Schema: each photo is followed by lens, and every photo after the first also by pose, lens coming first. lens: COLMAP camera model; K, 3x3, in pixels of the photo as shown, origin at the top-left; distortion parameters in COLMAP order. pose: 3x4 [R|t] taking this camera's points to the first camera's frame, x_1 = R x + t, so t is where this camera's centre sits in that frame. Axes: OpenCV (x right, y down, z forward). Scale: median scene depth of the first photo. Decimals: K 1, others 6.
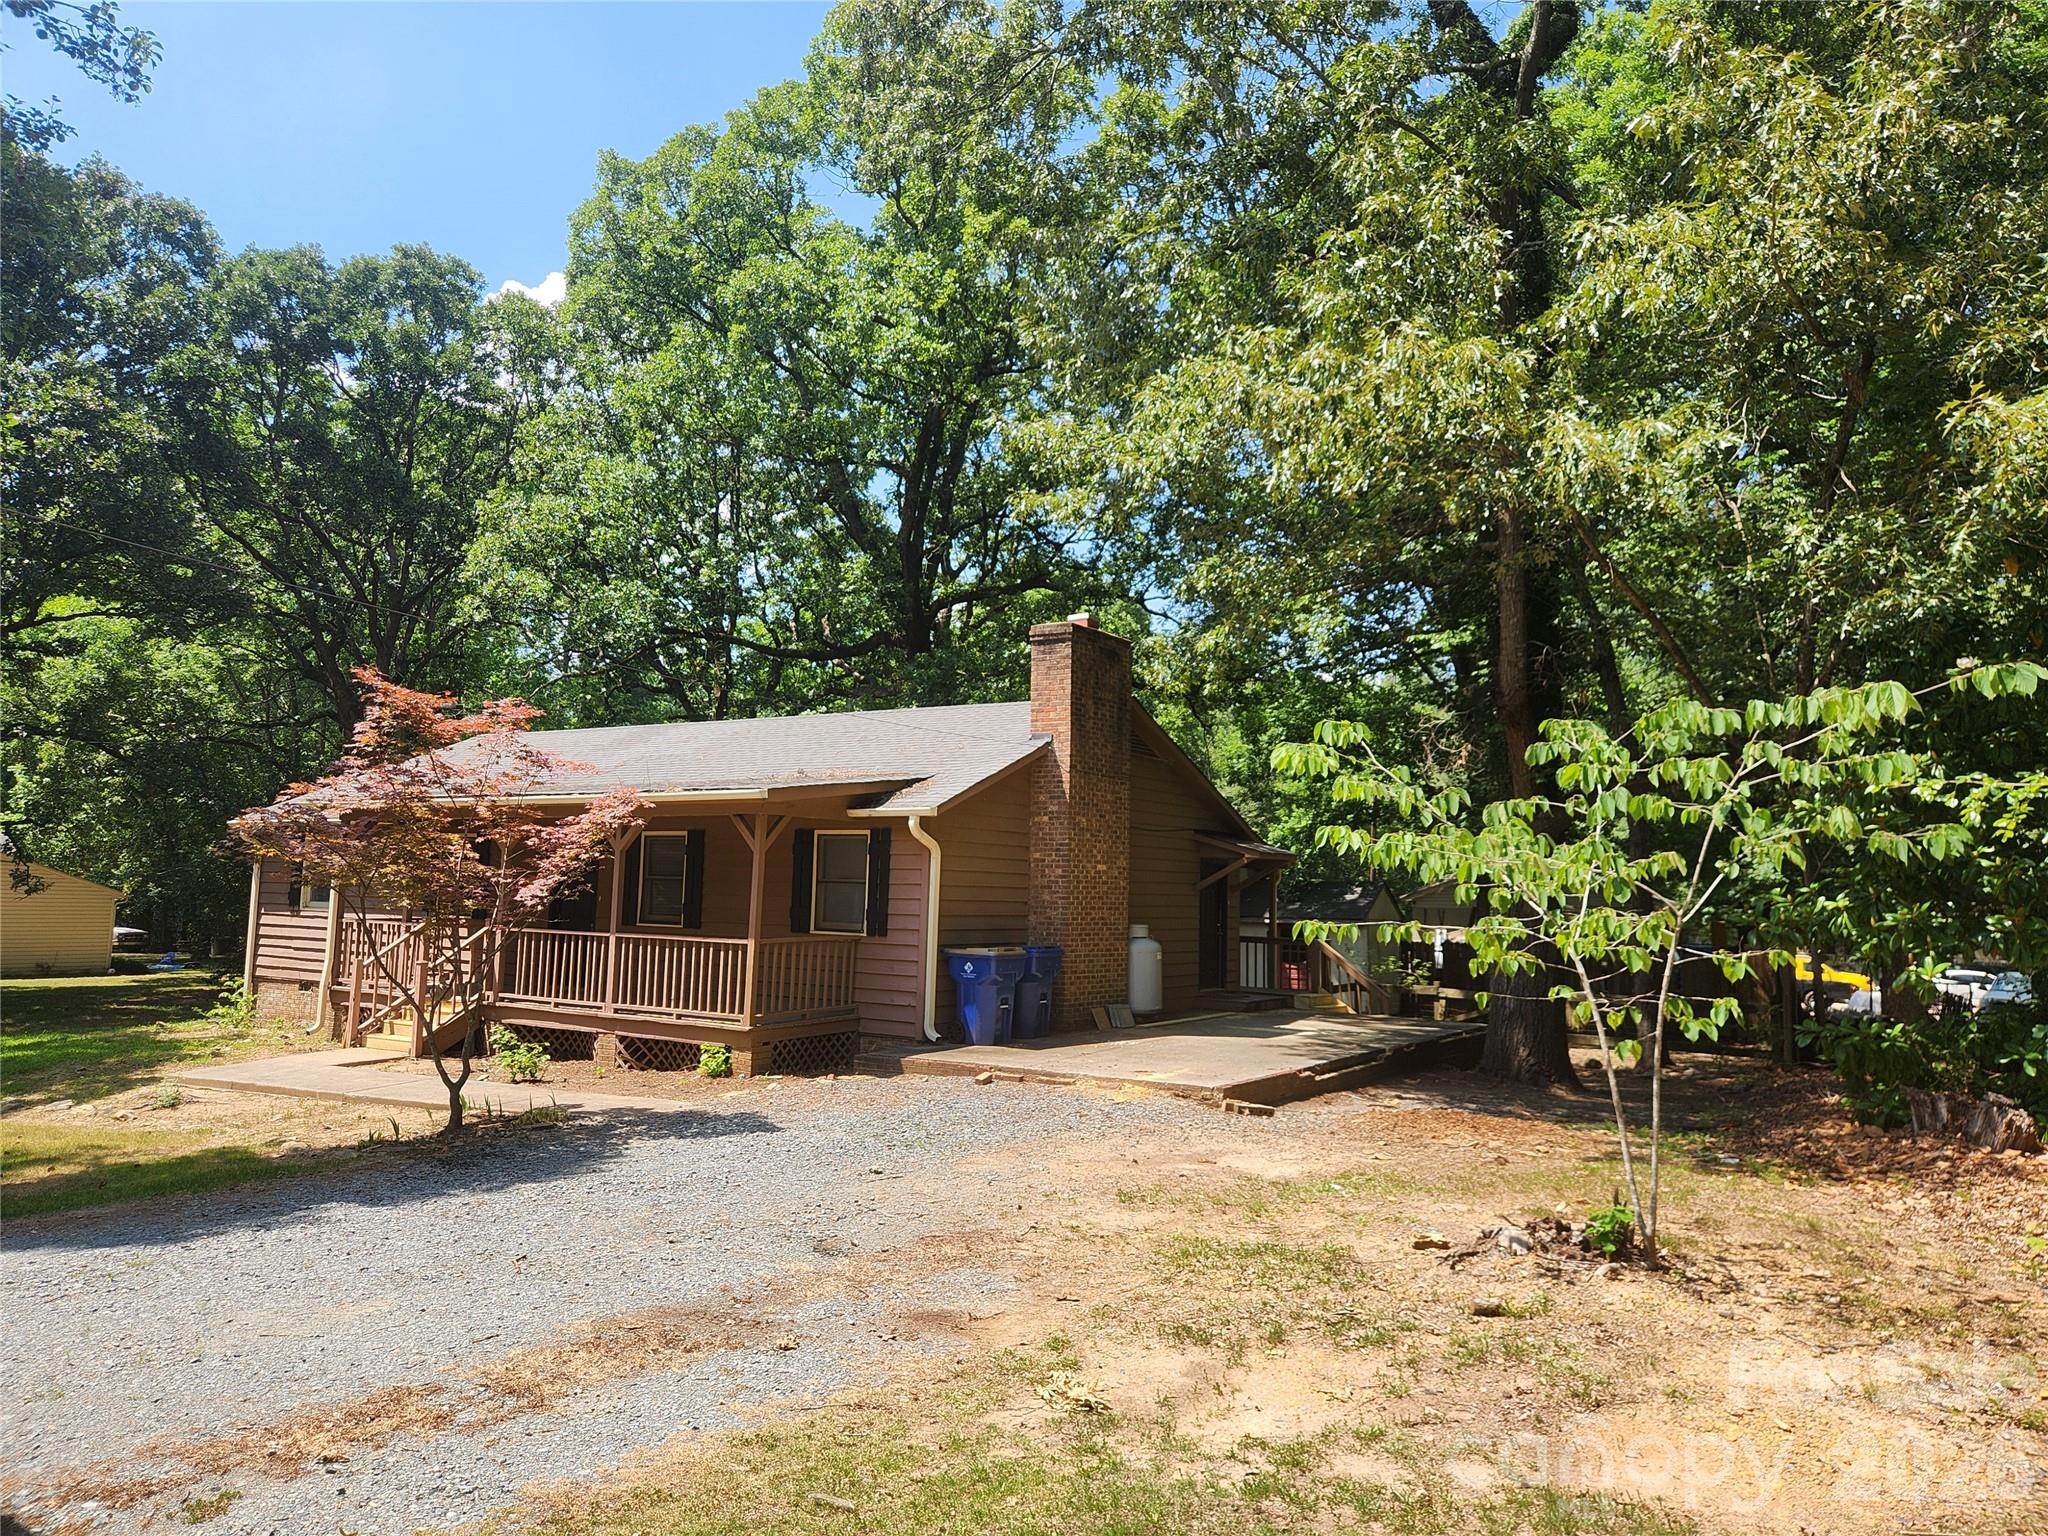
lens RADIAL K [[1378.9, 0, 1021.1], [0, 1378.9, 760.5], [0, 0, 1]] dist [0.065915, -0.008093]
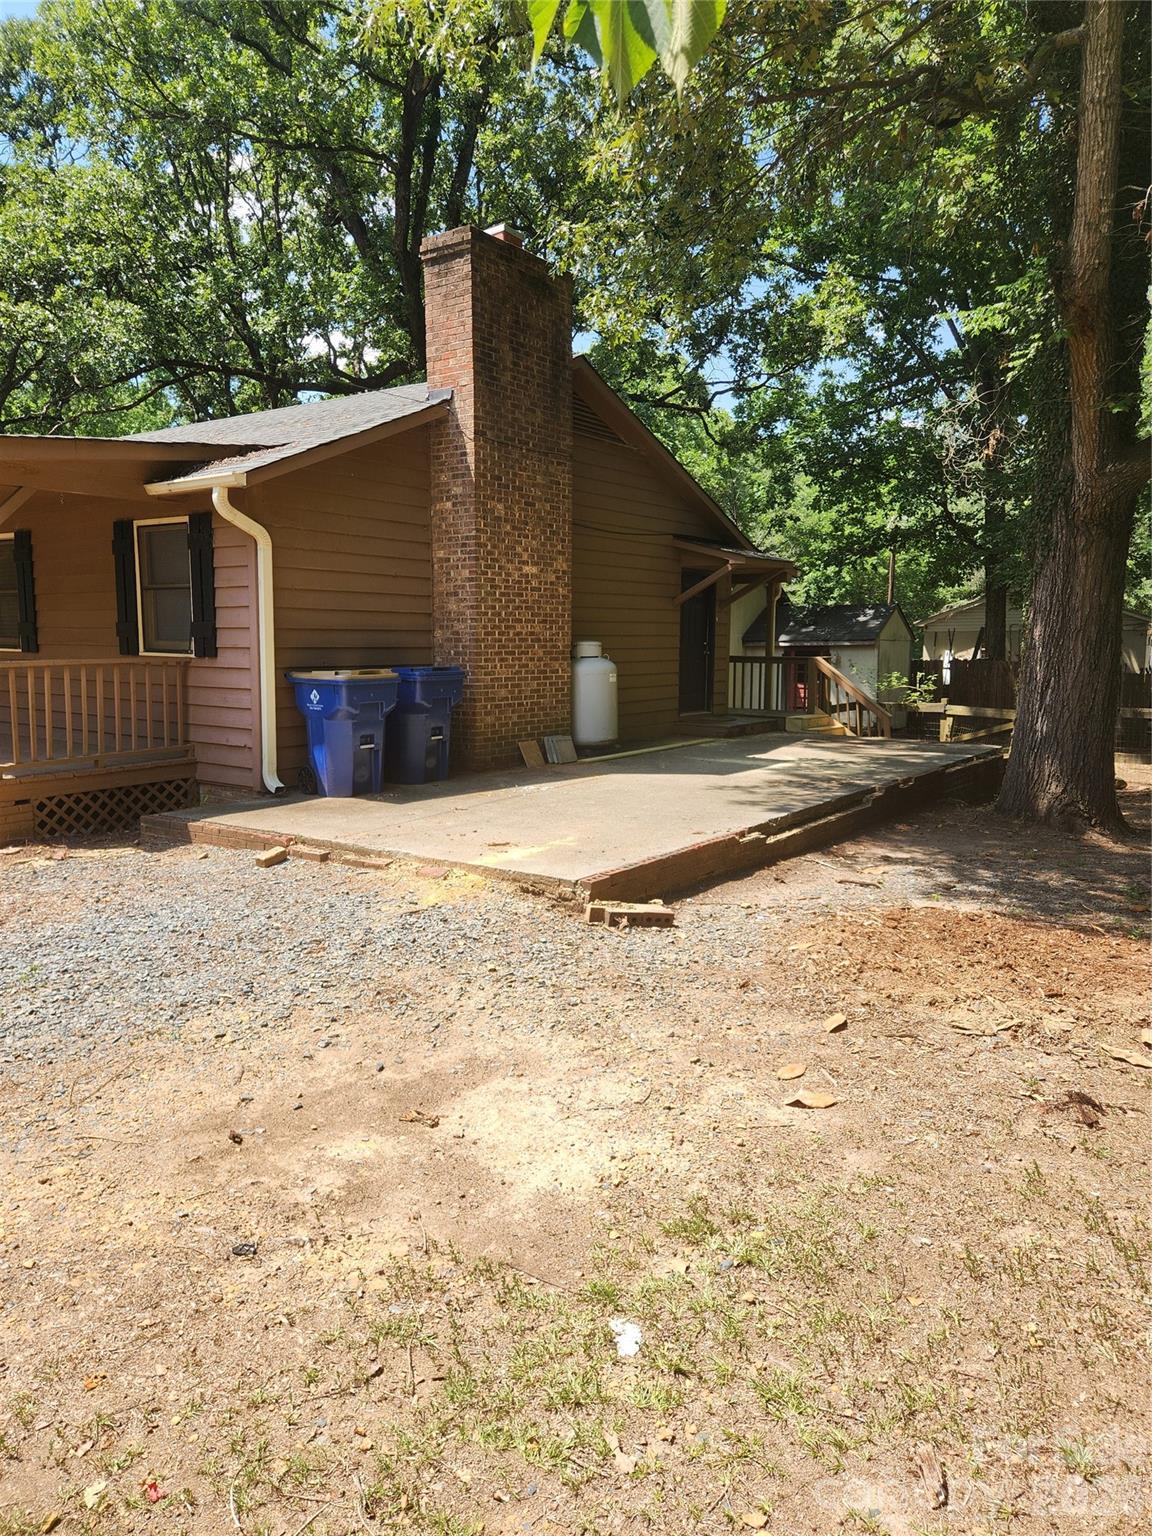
lens RADIAL K [[1034.2, 0, 570.5], [0, 1034.2, 761.2], [0, 0, 1]] dist [0.065915, -0.008093]
pose [[0.998420, -0.013313, -0.054586, 0.126927], [0.024719, 0.976531, 0.213953, 0.064761], [0.050457, -0.214965, 0.975318, 0.434286]]
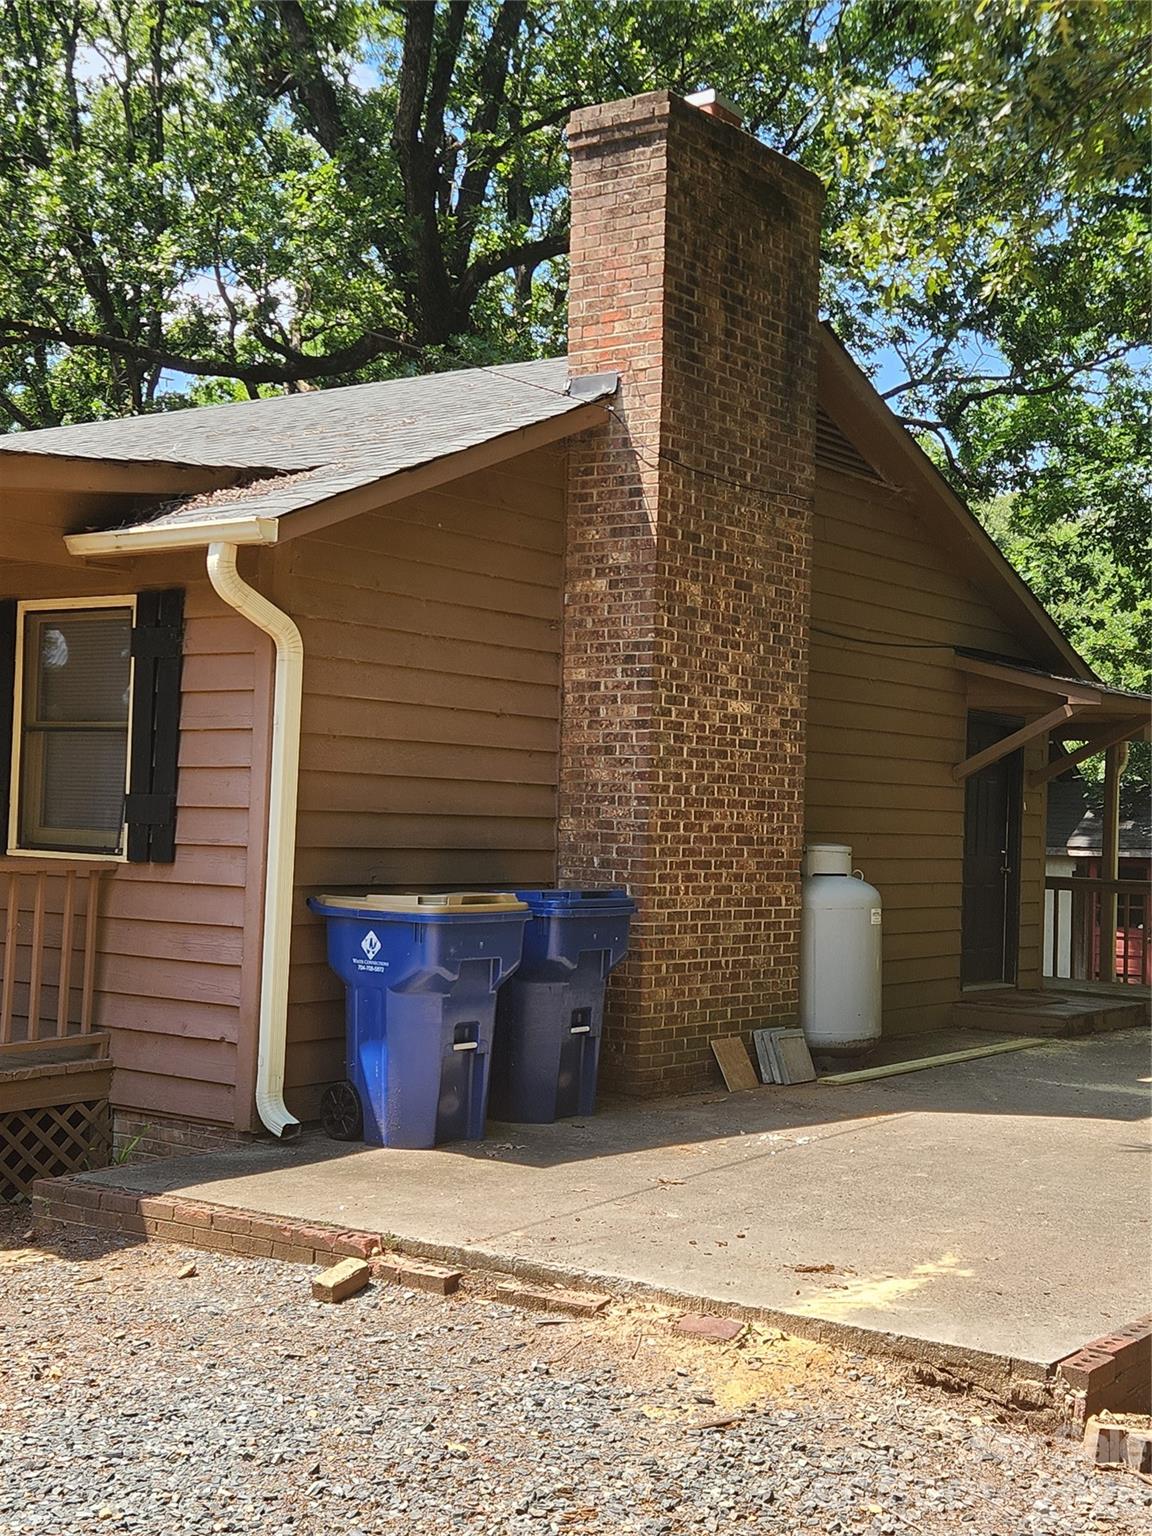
lens RADIAL K [[1928.7, 0, 578.8], [0, 1928.7, 775.8], [0, 0, 1]] dist [0.100765, 0.000000]
pose [[0.998444, 0.005486, -0.055496, 0.047222], [-0.001450, 0.997367, 0.072503, 0.062320], [0.055748, -0.072309, 0.995823, 0.458685]]
